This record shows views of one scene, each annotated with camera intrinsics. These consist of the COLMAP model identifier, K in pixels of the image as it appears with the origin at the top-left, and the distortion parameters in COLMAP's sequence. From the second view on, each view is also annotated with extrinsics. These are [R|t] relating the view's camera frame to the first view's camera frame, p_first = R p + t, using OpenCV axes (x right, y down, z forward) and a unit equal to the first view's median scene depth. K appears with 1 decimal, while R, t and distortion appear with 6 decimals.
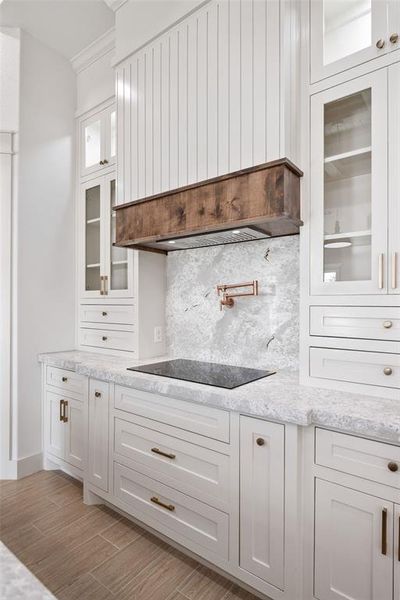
lens RADIAL K [[326.4, 0, 197.7], [0, 326.4, 303.7], [0, 0, 1]] dist [-0.000027, 0.000319]
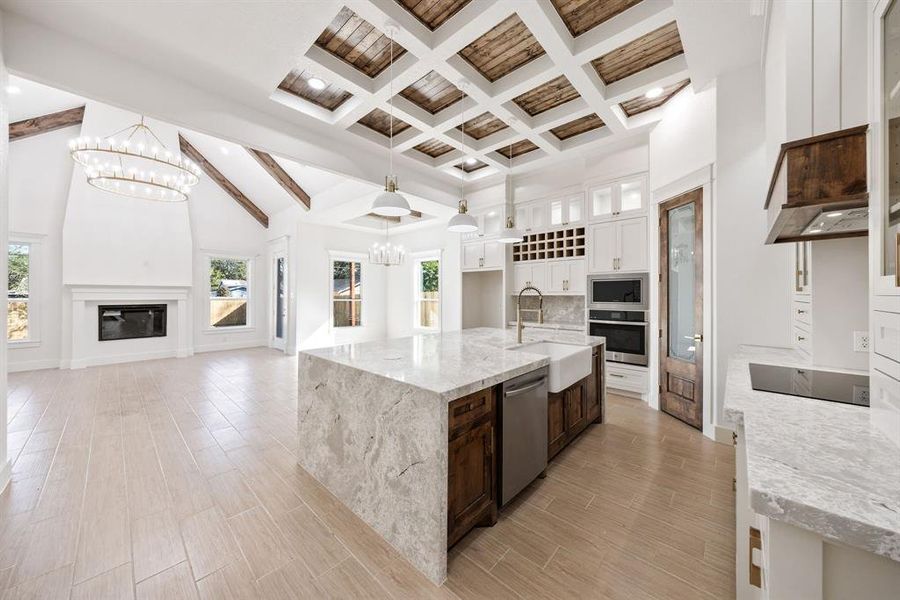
lens RADIAL K [[312.1, 0, 449.3], [0, 312.1, 294.4], [0, 0, 1]] dist [-0.001375, -0.000073]
pose [[-0.089130, -0.005760, -0.996003, 0.794464], [0.004562, 0.999970, -0.006191, -0.020638], [0.996010, -0.005096, -0.089101, 0.104602]]
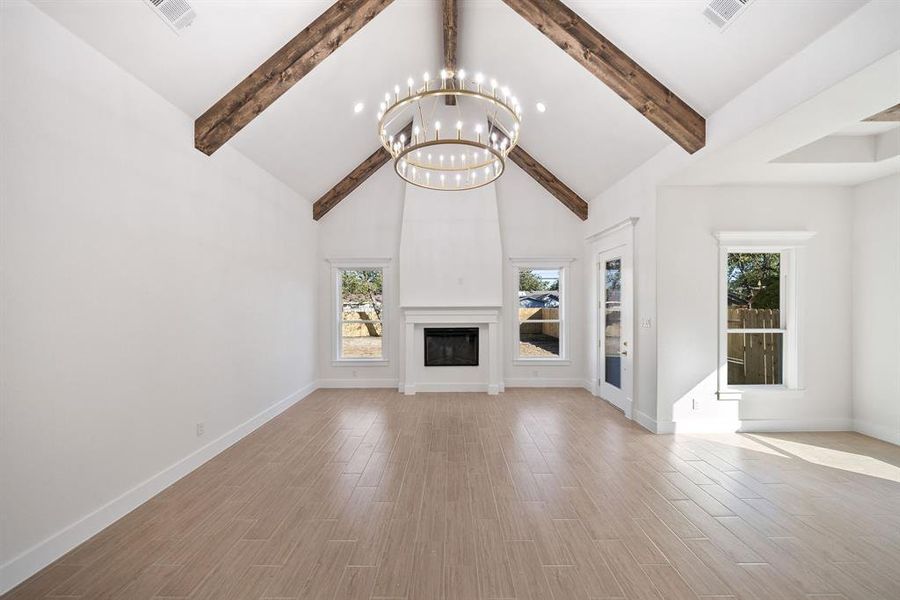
lens RADIAL K [[304.0, 0, 453.4], [0, 304.0, 303.4], [0, 0, 1]] dist [-0.000558, -0.000062]
pose [[-0.791201, 0.001686, -0.611554, -0.297019], [0.006335, 0.999965, -0.005440, -0.141804], [0.611523, -0.008179, -0.791184, -1.061160]]
